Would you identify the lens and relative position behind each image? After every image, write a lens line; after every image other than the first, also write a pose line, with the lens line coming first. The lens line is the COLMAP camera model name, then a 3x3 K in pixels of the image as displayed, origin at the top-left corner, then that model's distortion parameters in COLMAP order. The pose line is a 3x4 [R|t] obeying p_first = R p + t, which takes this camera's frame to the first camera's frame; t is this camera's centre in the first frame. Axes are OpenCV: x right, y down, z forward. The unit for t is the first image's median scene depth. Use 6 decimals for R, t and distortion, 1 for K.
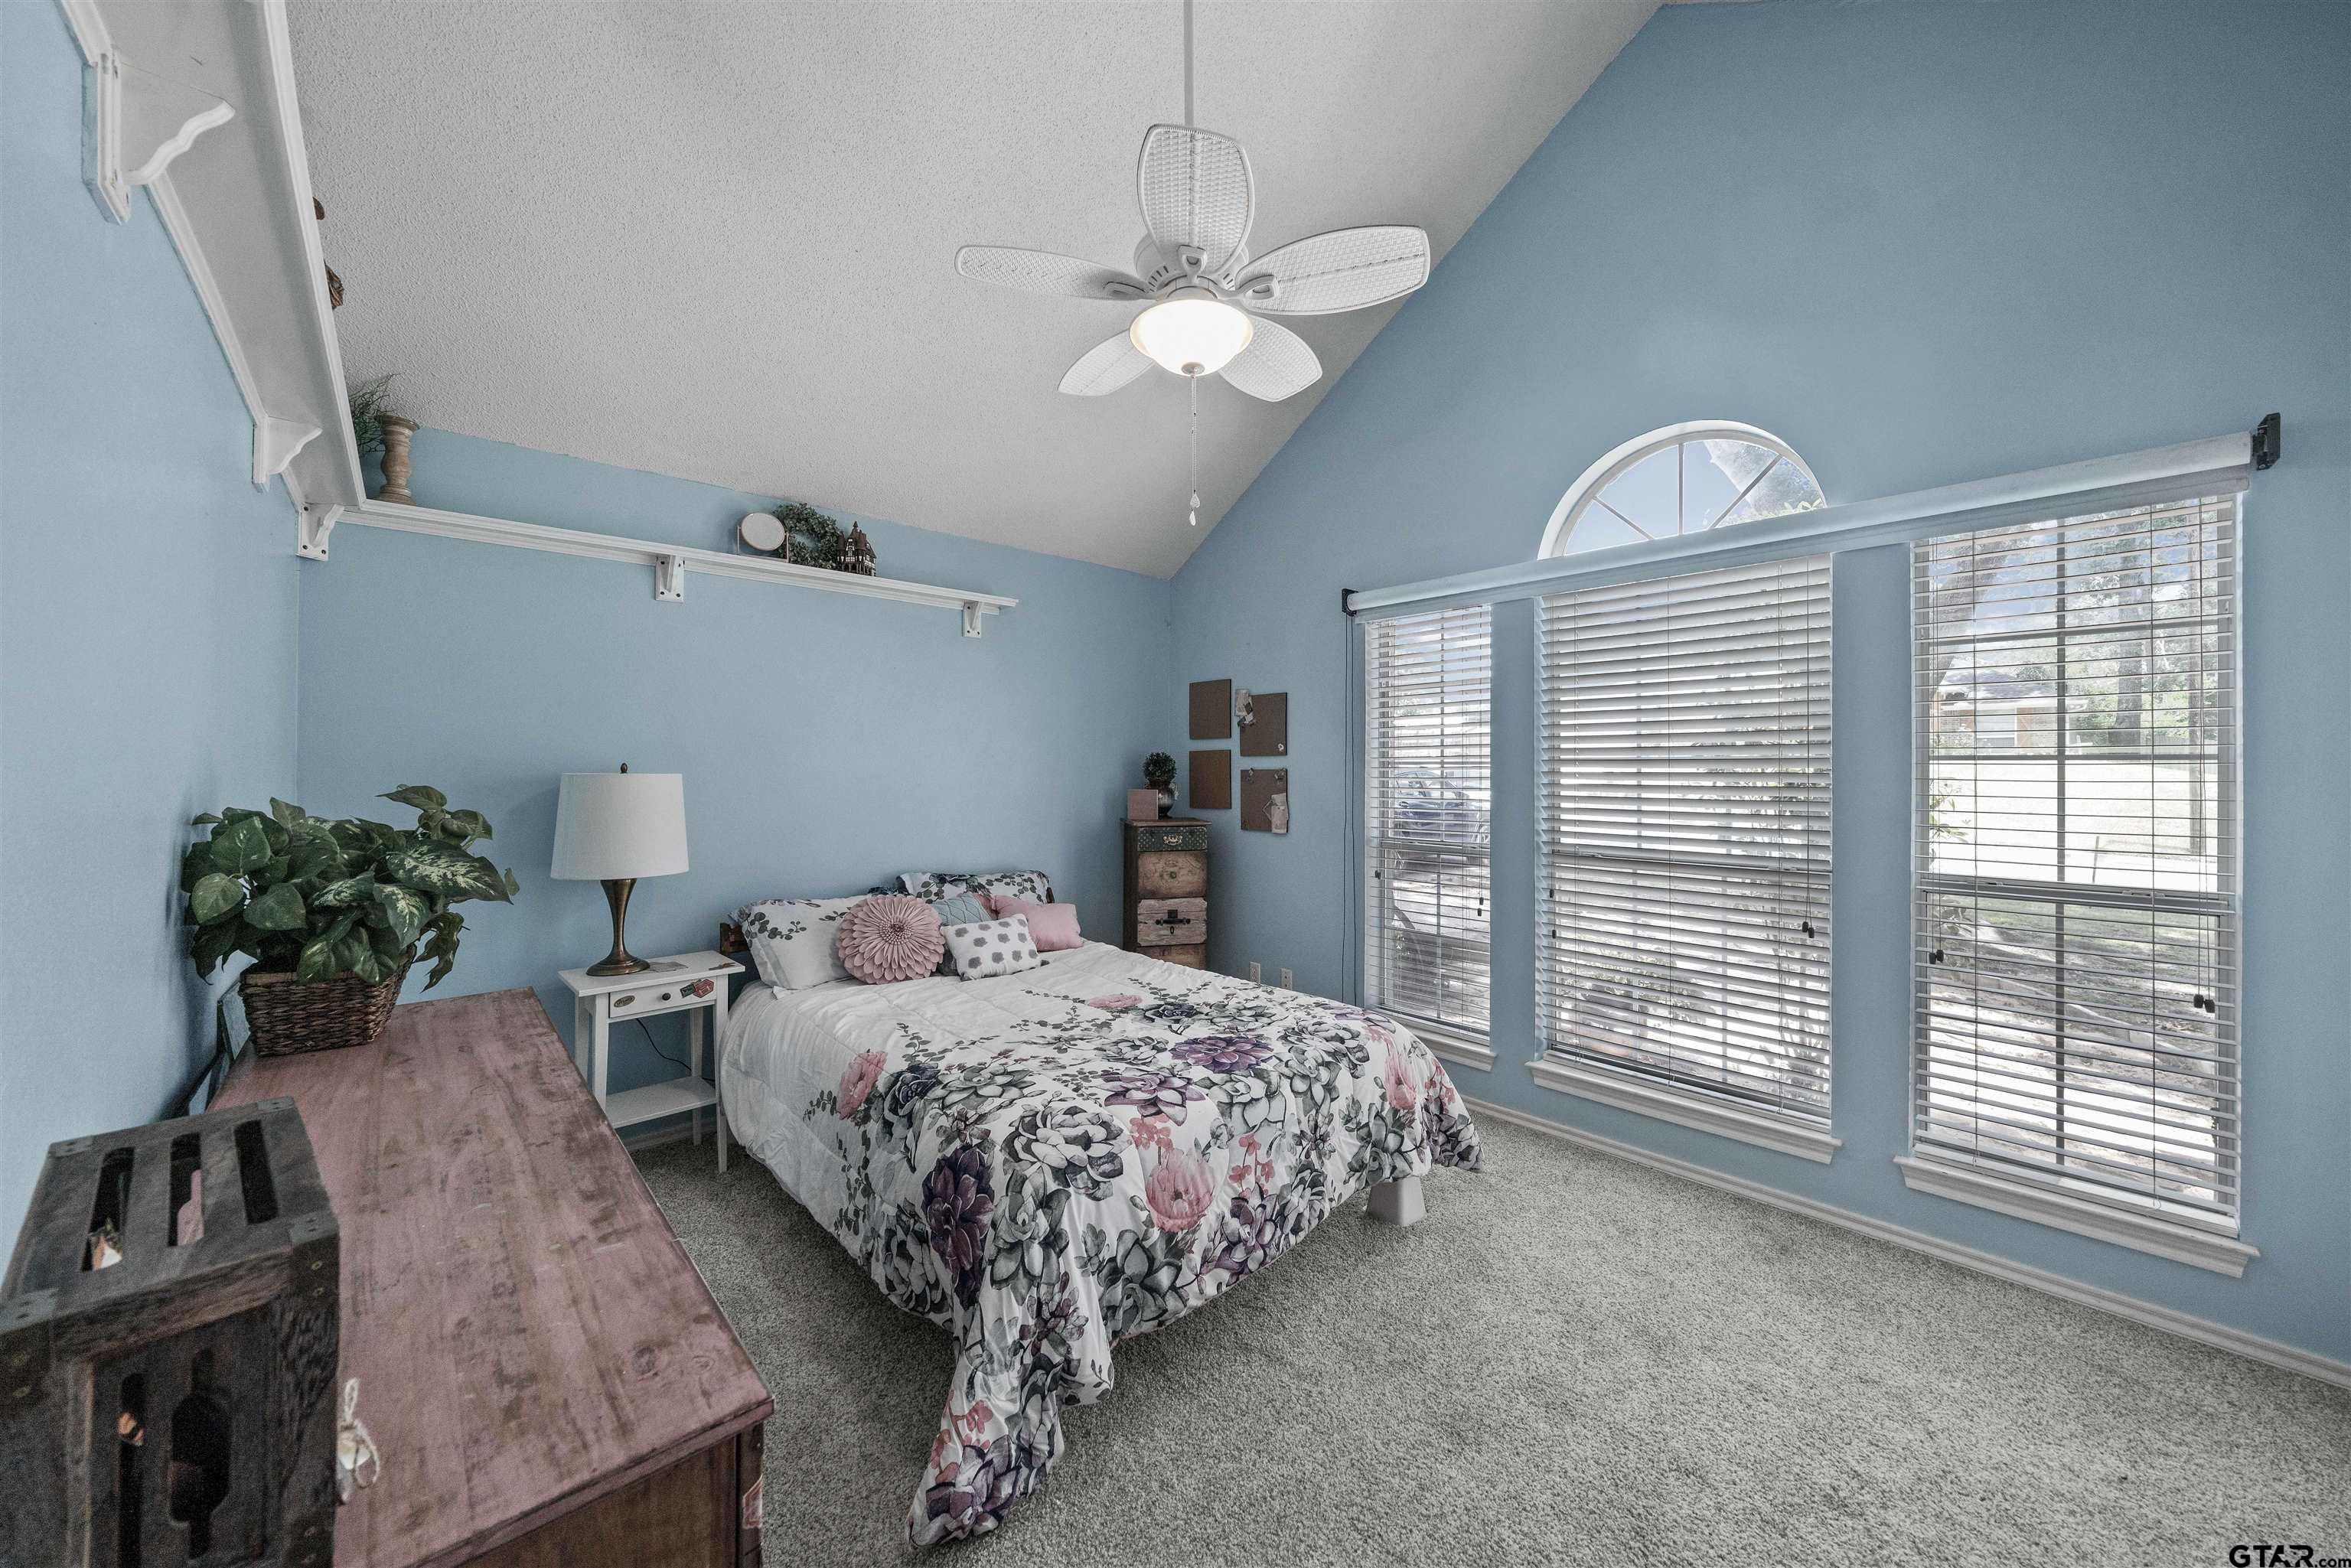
lens RADIAL K [[842.1, 0, 1214.2], [0, 842.1, 763.8], [0, 0, 1]] dist [-0.000166, 0.000171]
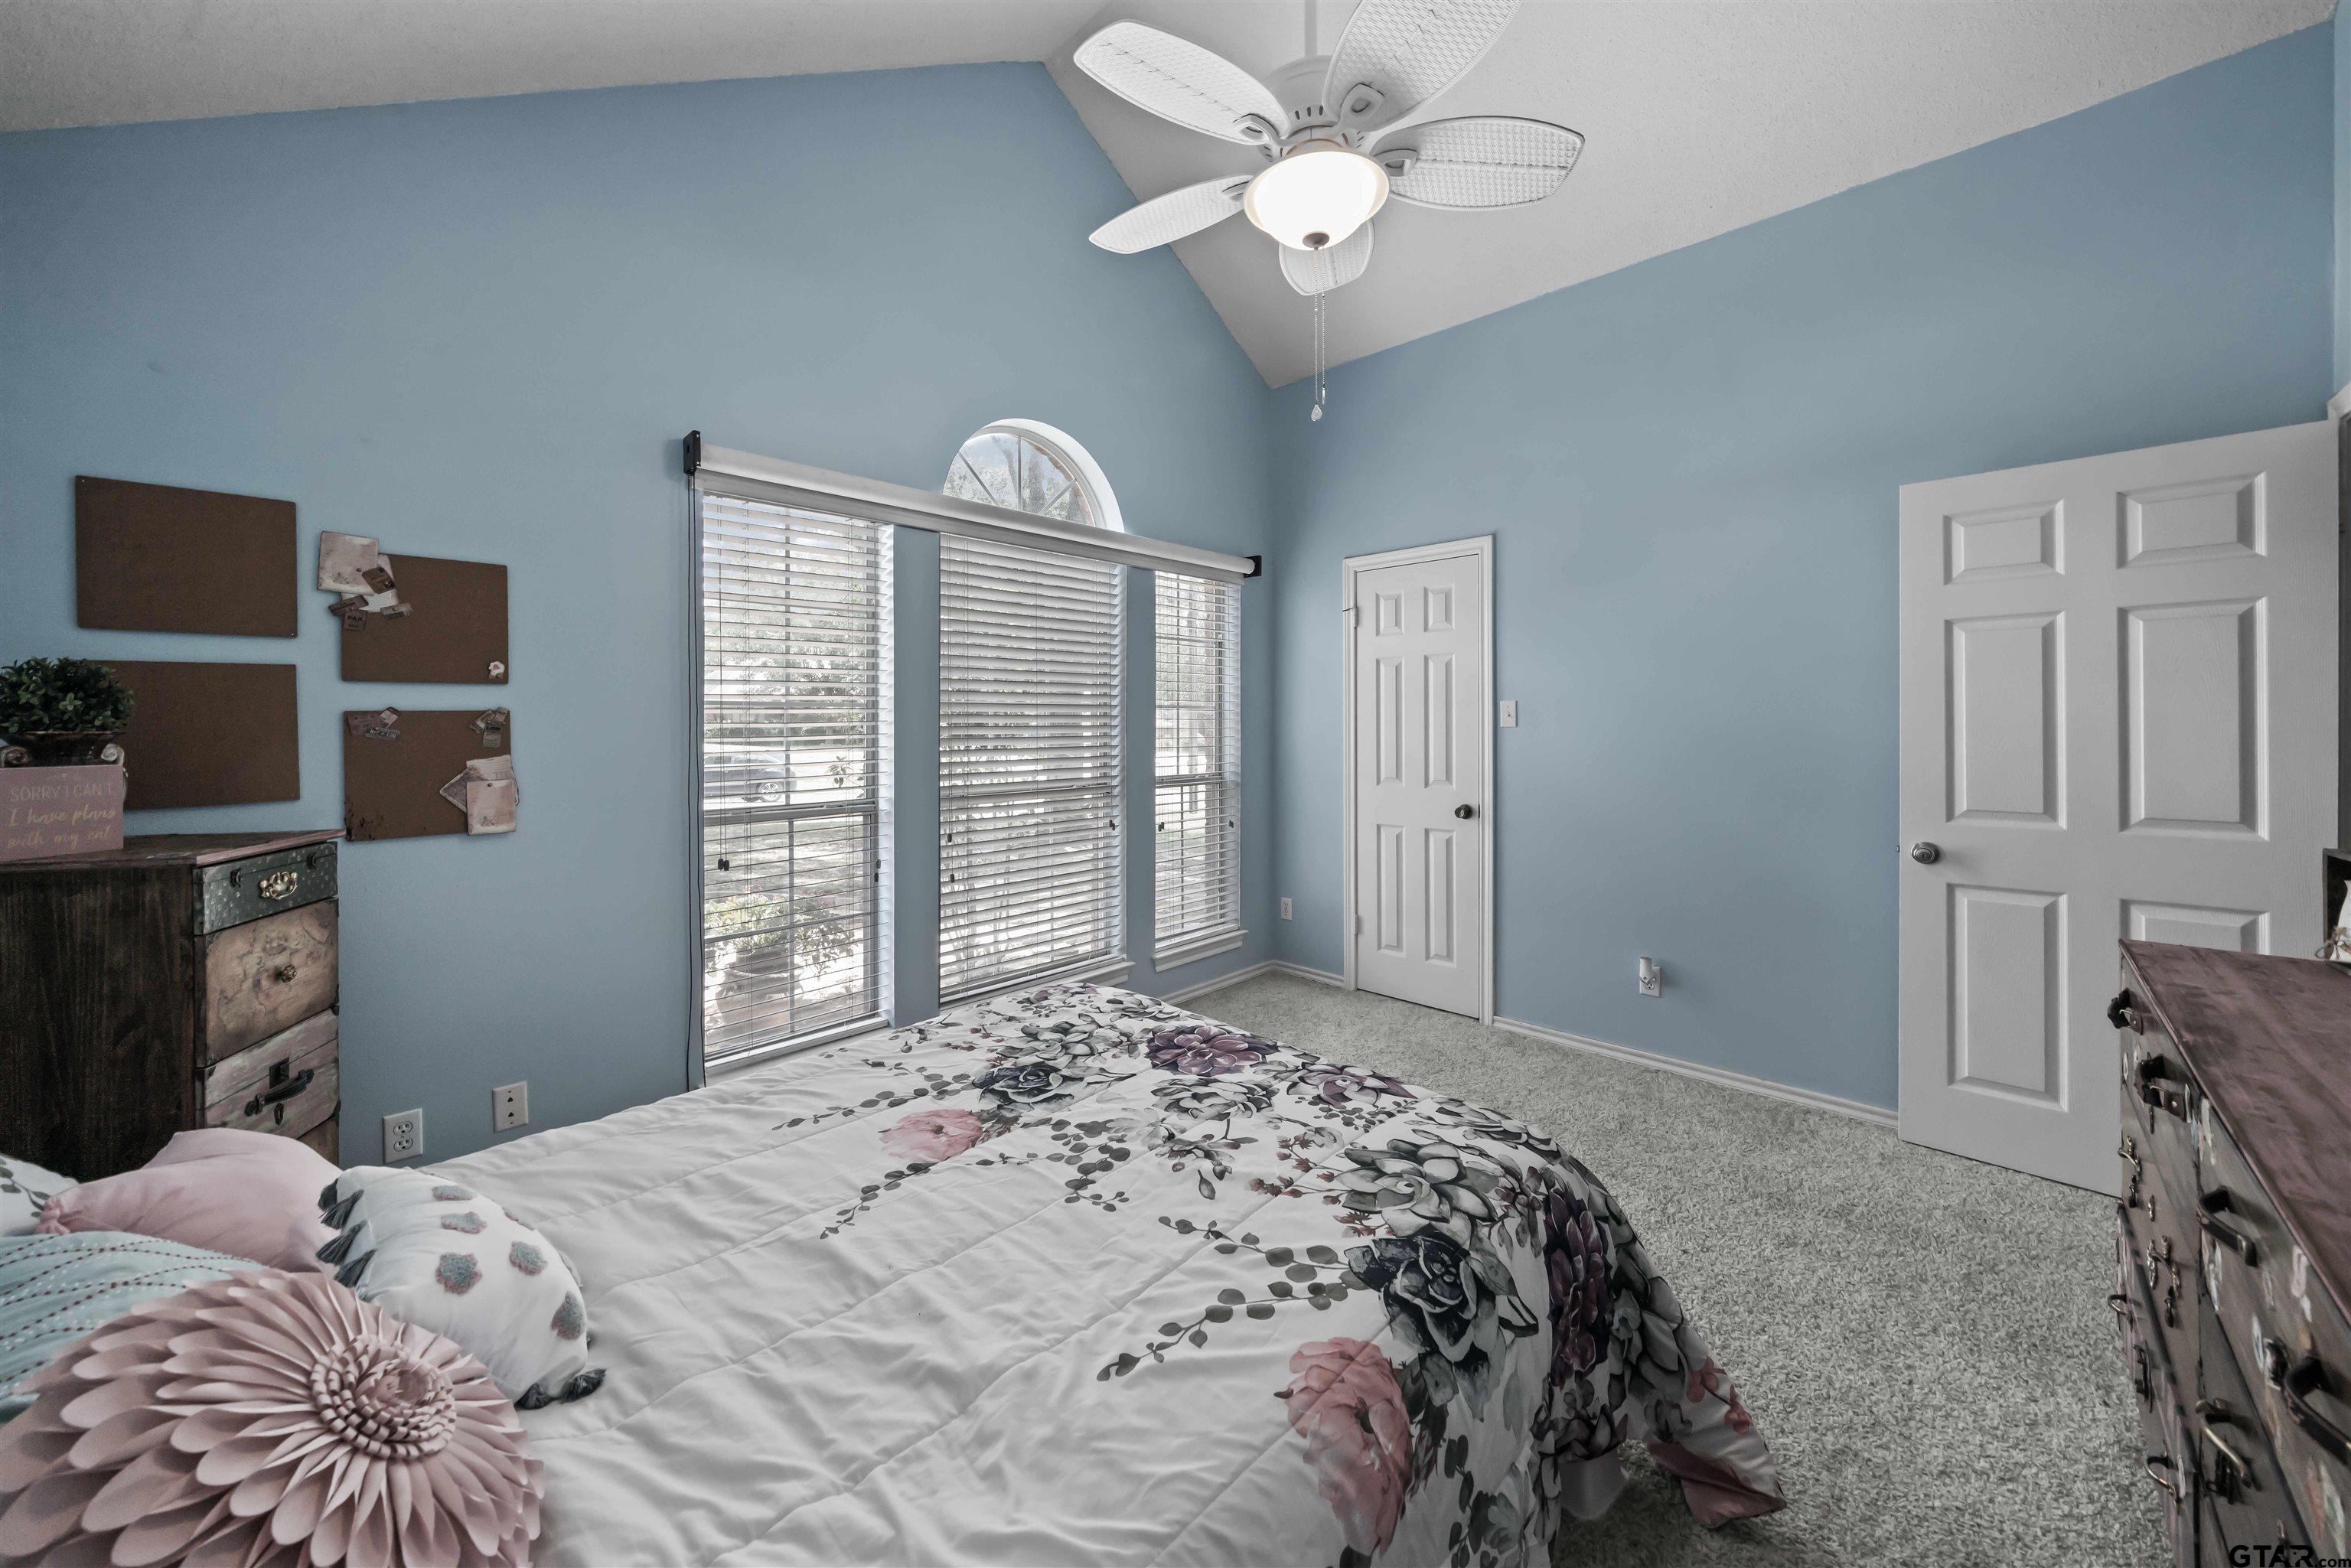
lens RADIAL K [[839.6, 0, 1147.6], [0, 839.6, 727.5], [0, 0, 1]] dist [-0.006621, 0.000592]
pose [[-0.022327, -0.006380, 0.999730, -0.756617], [-0.001310, 0.999979, 0.006352, 0.022338], [-0.999750, -0.001168, -0.022335, 1.013904]]
